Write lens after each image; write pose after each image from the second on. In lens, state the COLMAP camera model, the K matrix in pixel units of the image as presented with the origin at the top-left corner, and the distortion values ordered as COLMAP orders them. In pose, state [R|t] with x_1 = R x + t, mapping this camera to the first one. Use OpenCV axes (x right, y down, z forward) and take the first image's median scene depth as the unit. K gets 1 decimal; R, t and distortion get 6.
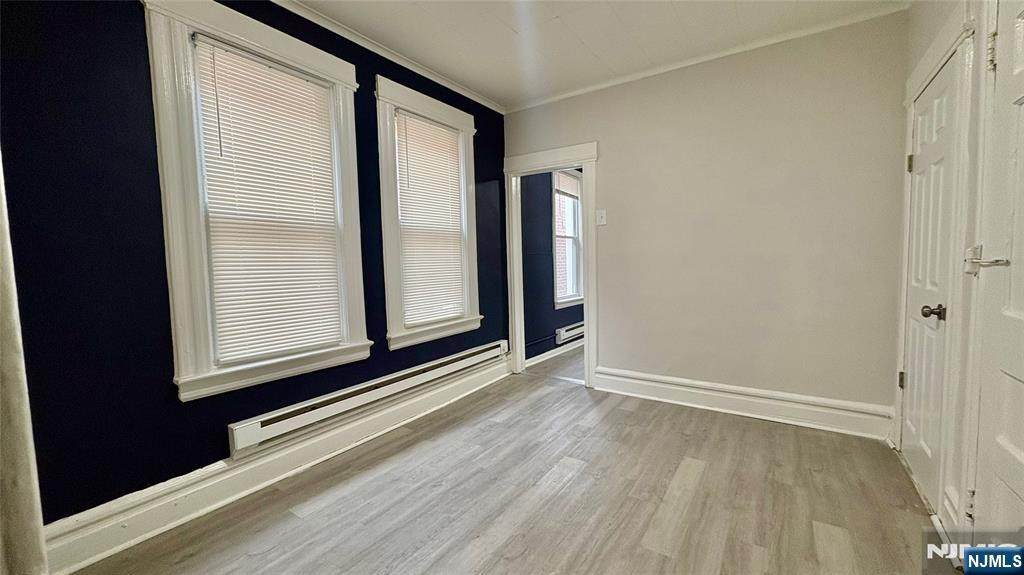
lens RADIAL K [[399.2, 0, 514.1], [0, 399.2, 286.8], [0, 0, 1]] dist [0.000738, -0.000139]
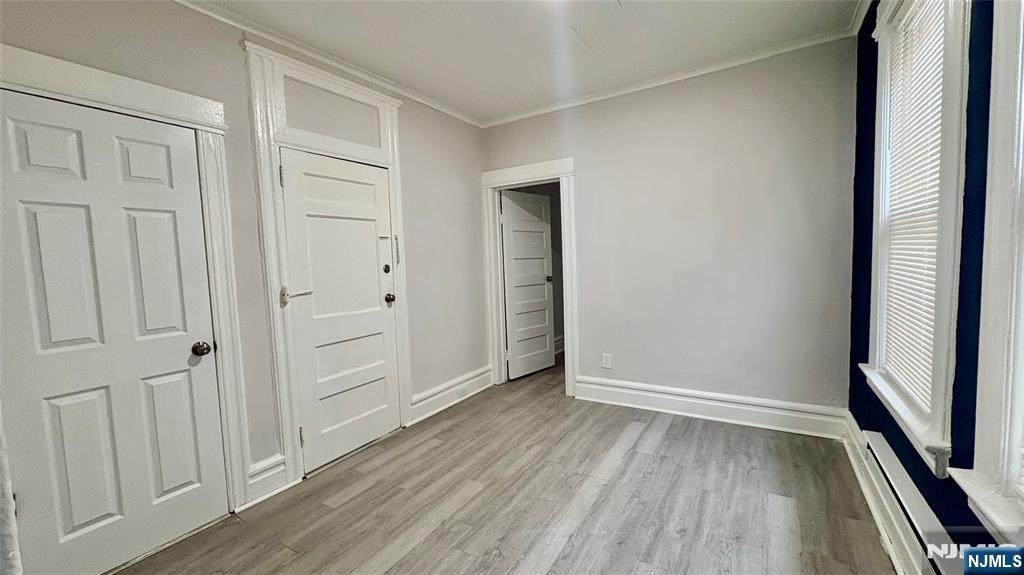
lens RADIAL K [[399.2, 0, 514.1], [0, 399.2, 286.8], [0, 0, 1]] dist [0.000738, -0.000139]
pose [[-0.997455, 0.065368, -0.028462, 0.184178], [0.060984, 0.989058, 0.134332, -0.197508], [0.036932, 0.132254, -0.990528, 2.004687]]
